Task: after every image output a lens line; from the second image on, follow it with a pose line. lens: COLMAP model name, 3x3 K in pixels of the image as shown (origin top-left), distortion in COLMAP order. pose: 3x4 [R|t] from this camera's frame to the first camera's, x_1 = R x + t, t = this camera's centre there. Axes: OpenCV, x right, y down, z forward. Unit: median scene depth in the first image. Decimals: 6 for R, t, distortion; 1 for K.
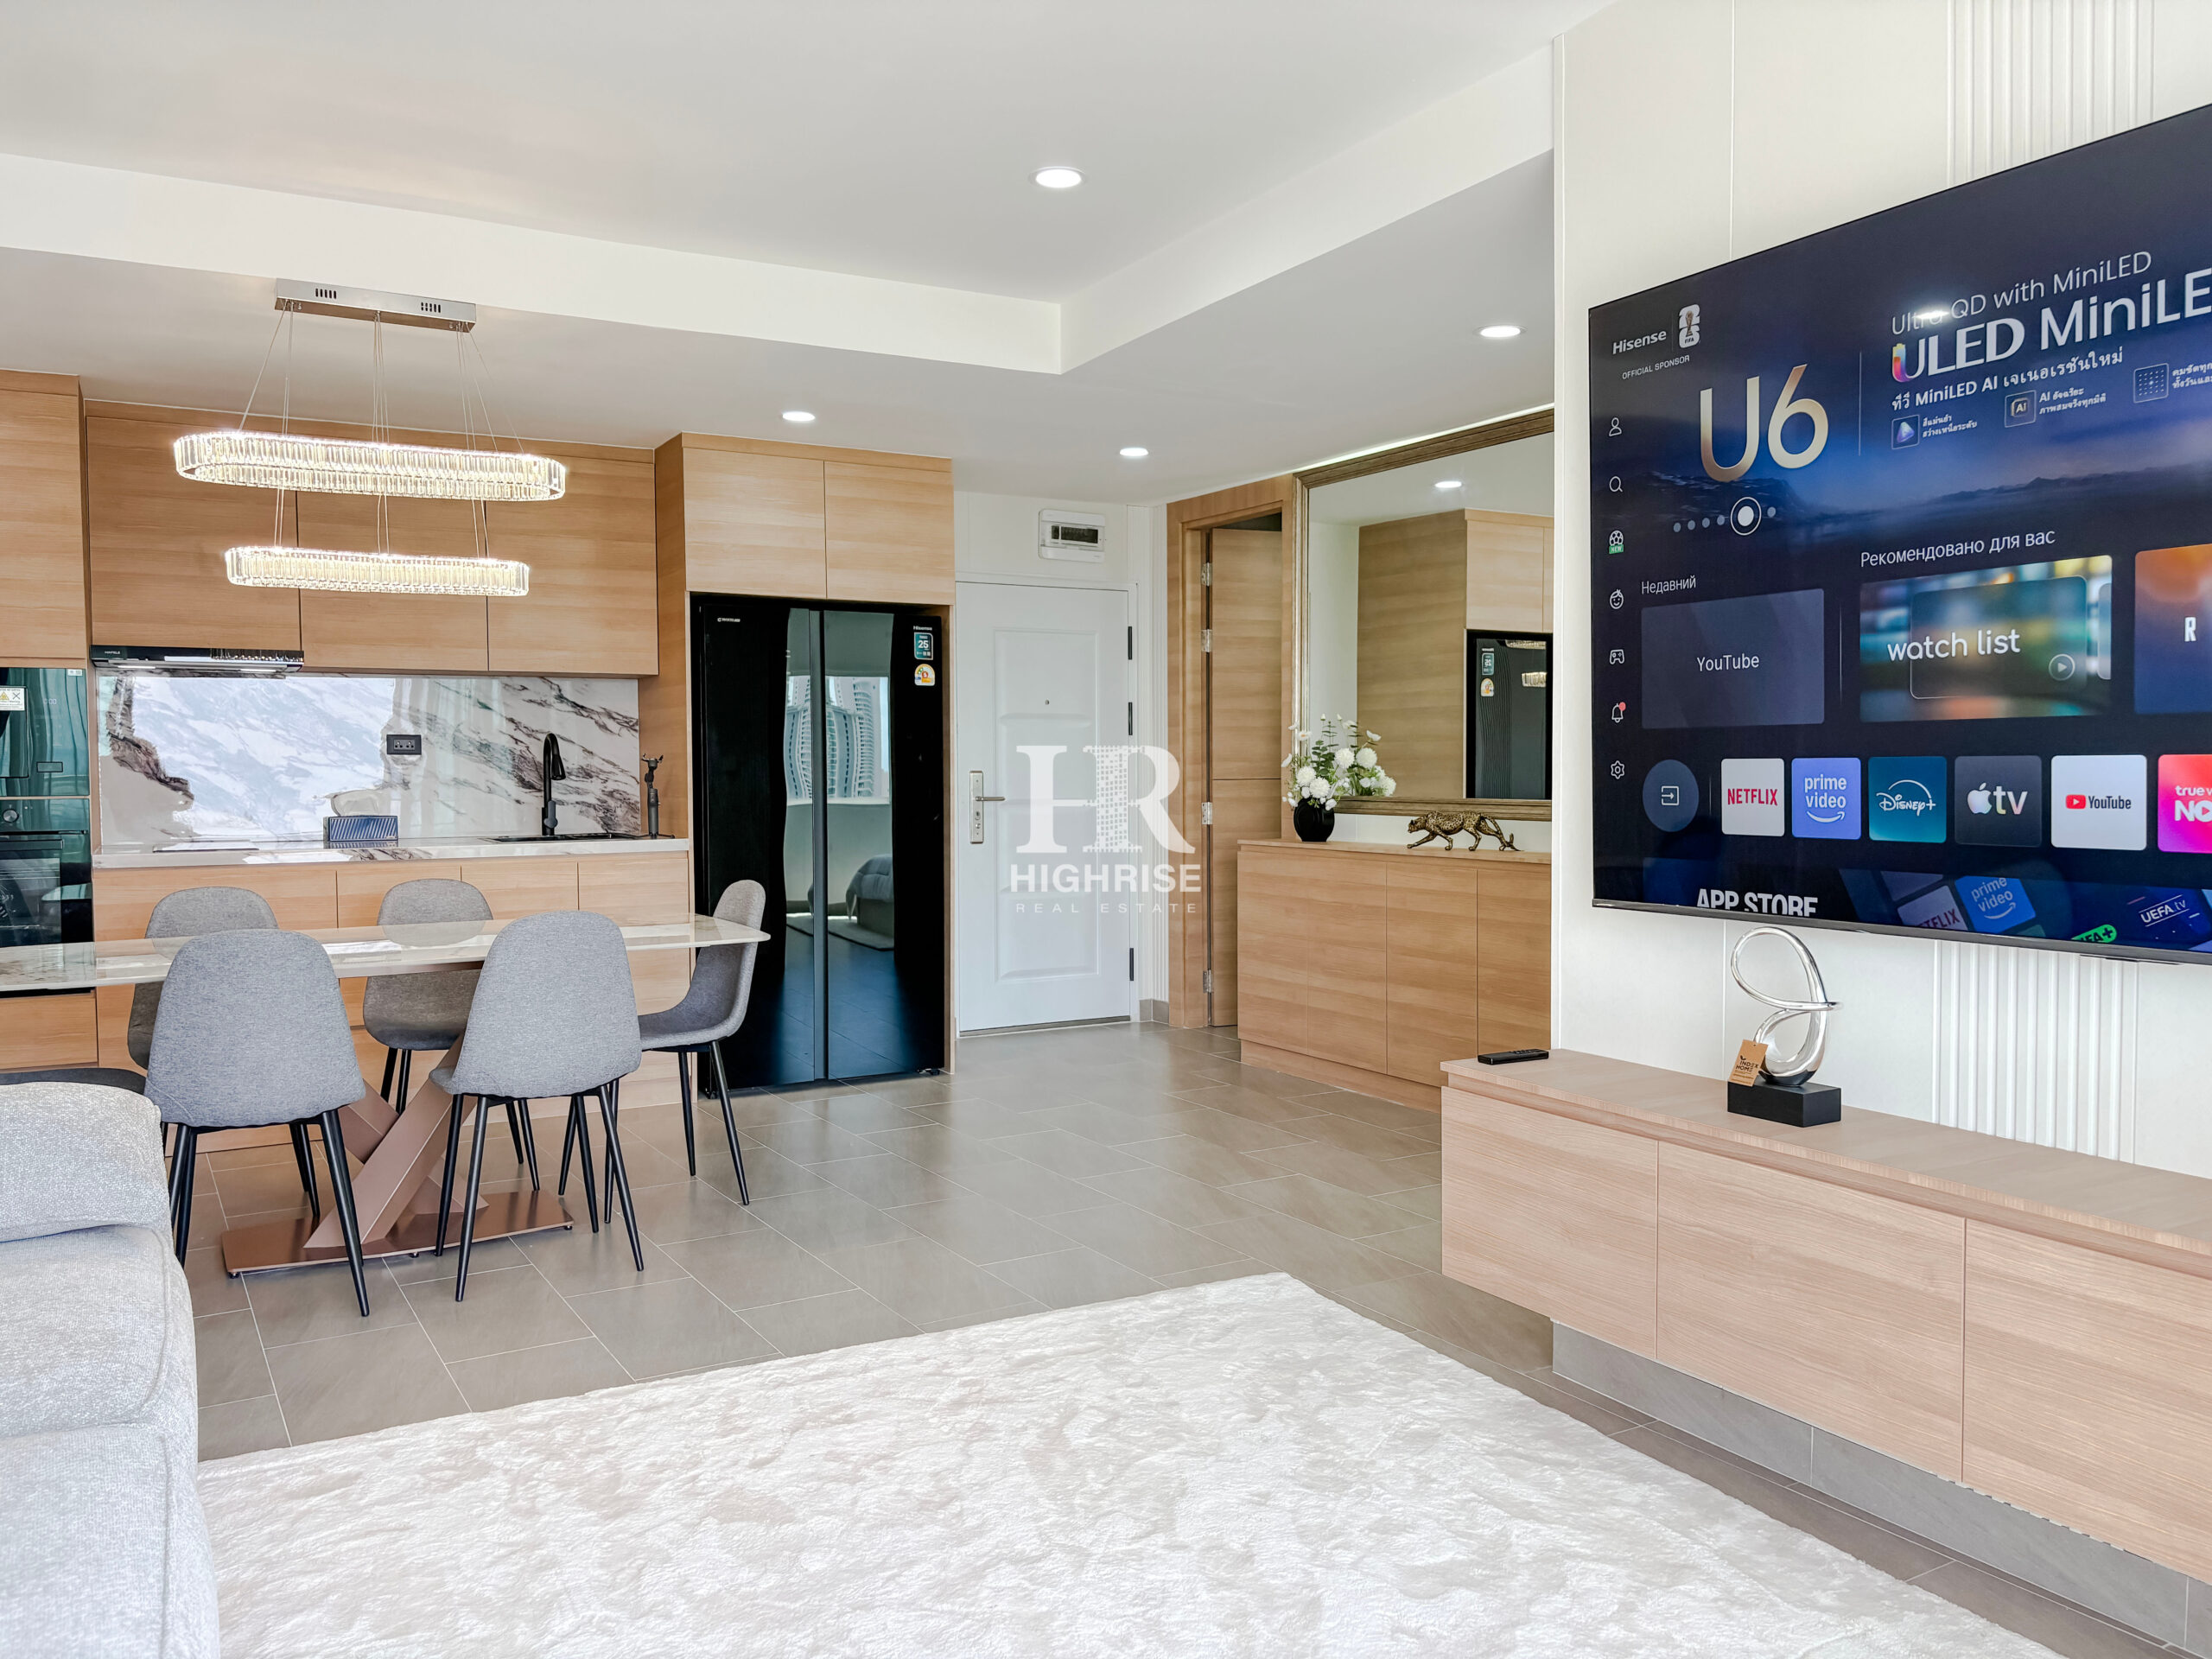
lens RADIAL K [[1673.2, 0, 1102.9], [0, 1673.2, 838.5], [0, 0, 1]] dist [0.063488, -0.006751]
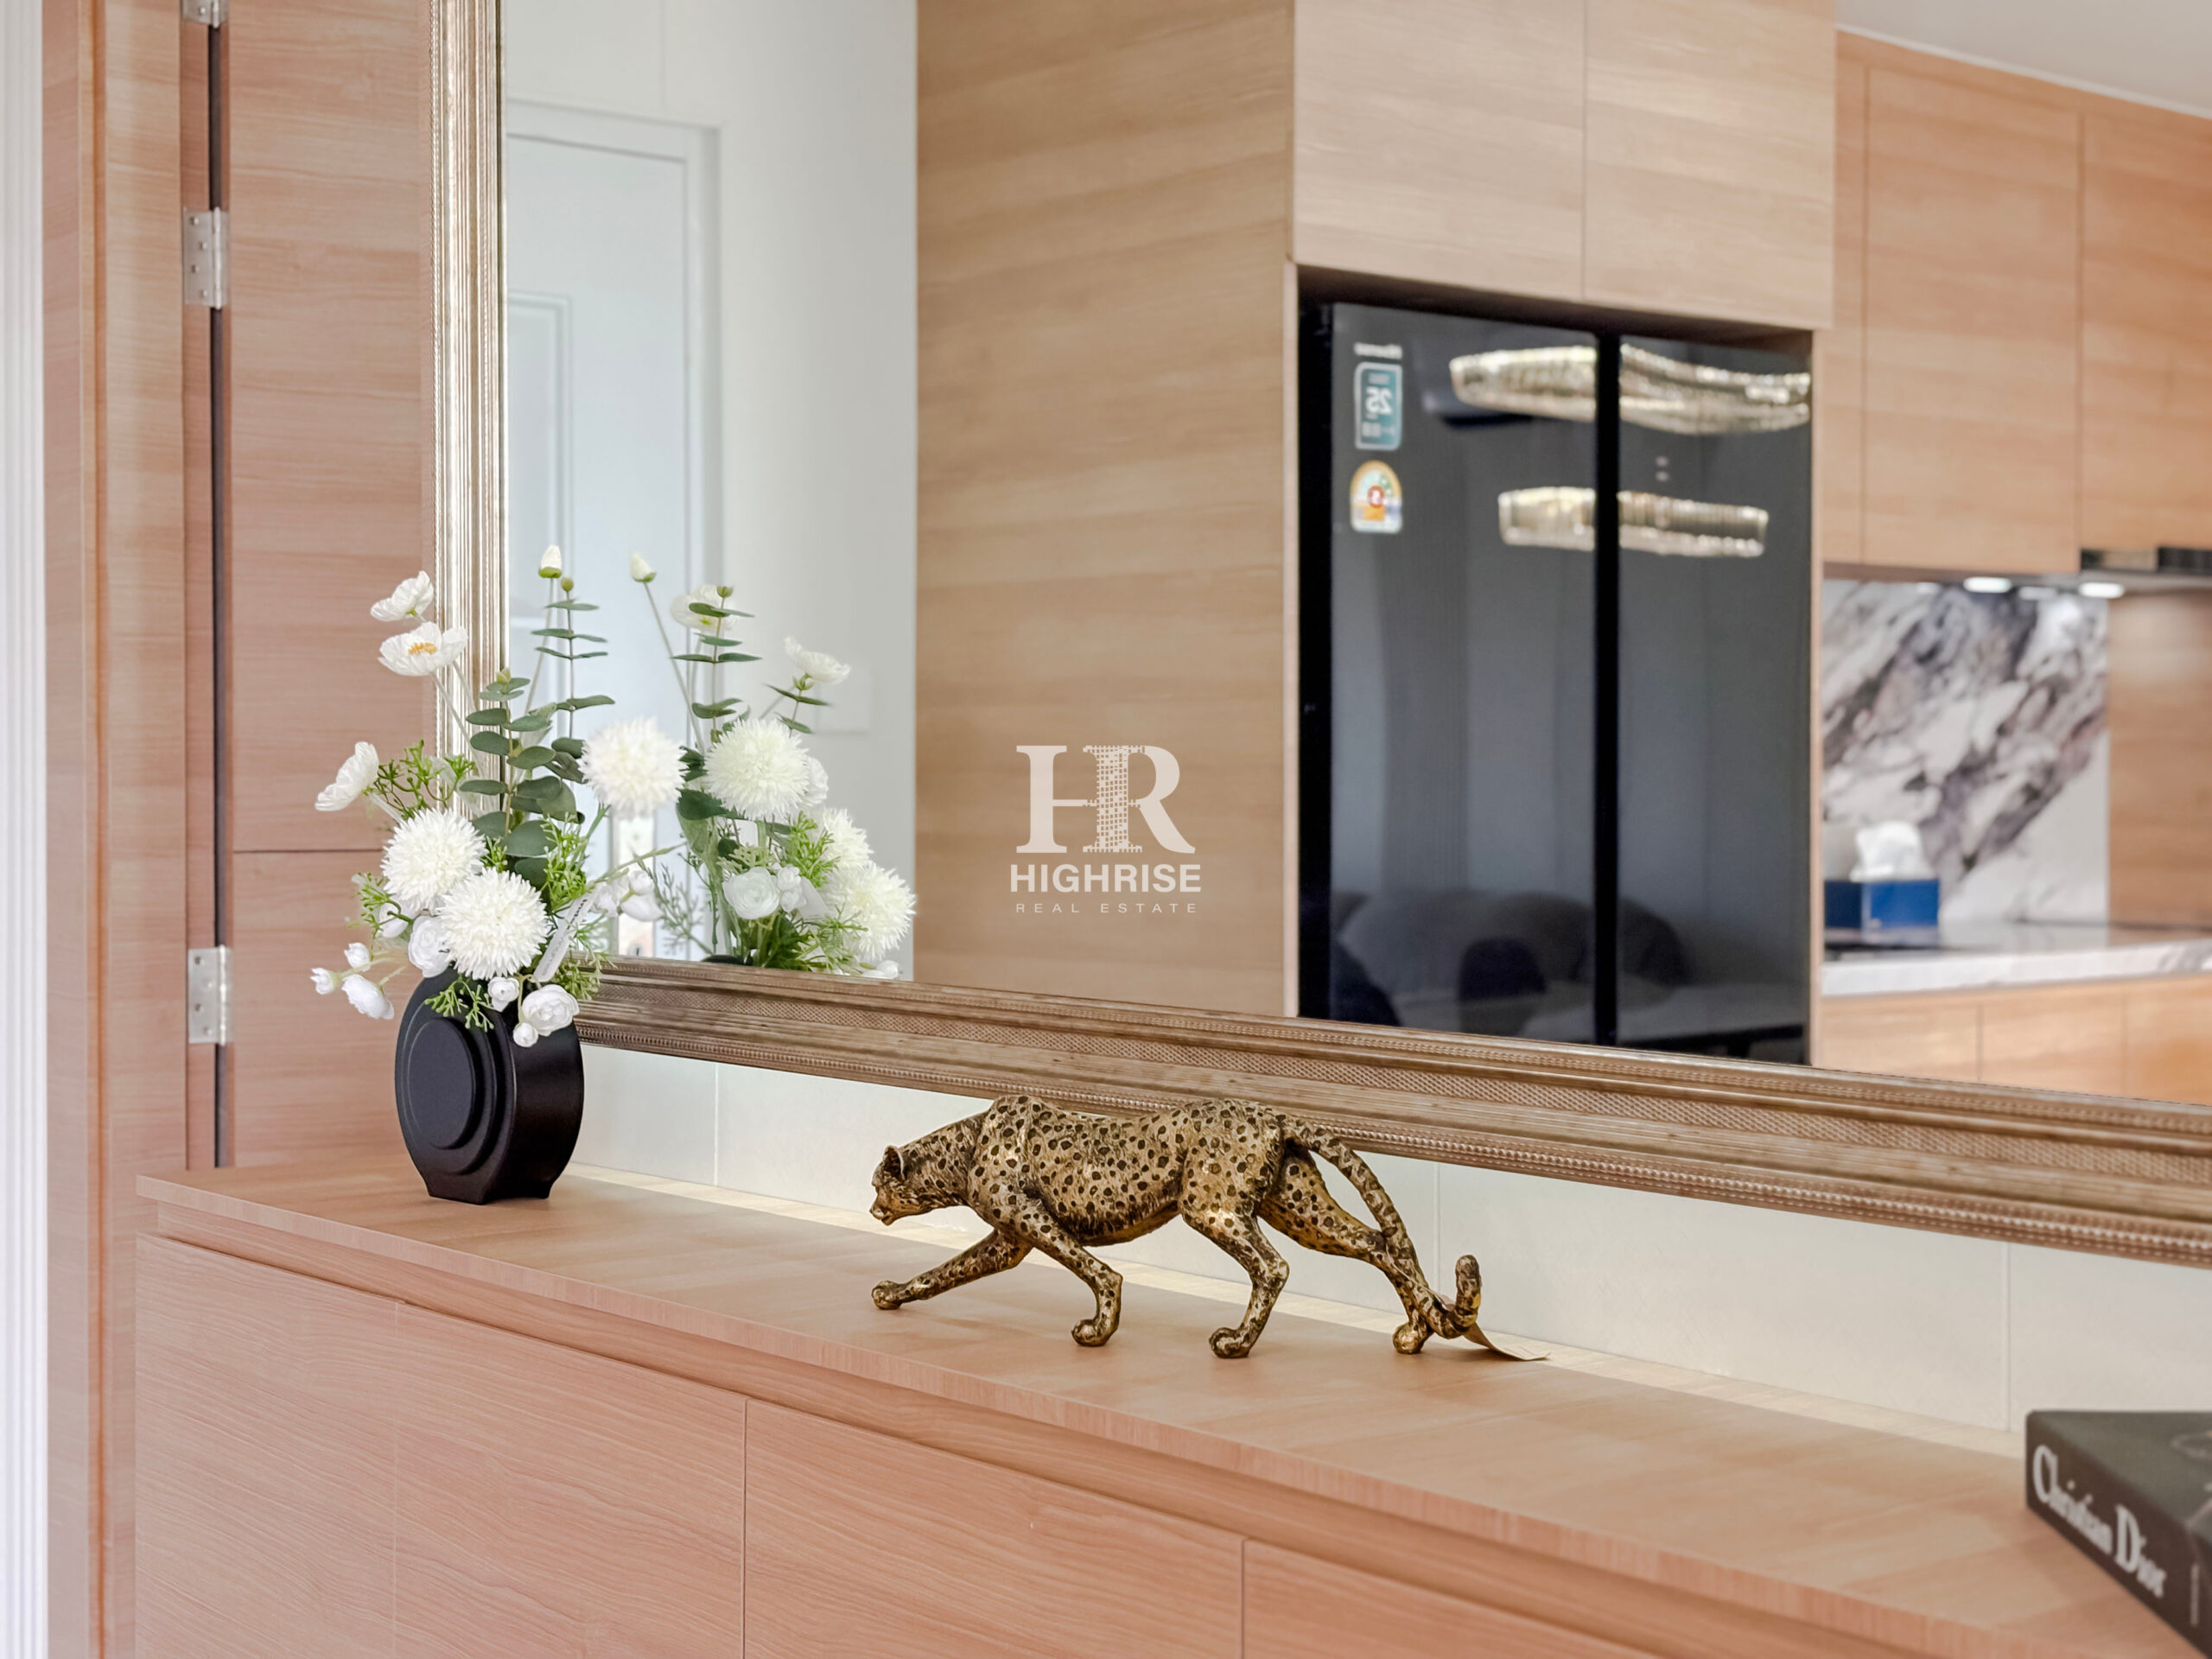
lens RADIAL K [[3345.5, 0, 1106.0], [0, 3345.5, 829.5], [0, 0, 1]] dist [0.300727, 0.024648]
pose [[0.991373, 0.003038, 0.131035, 0.124364], [0.000045, 0.999723, -0.023514, -0.026966], [-0.131070, 0.023317, 0.991099, 0.510350]]
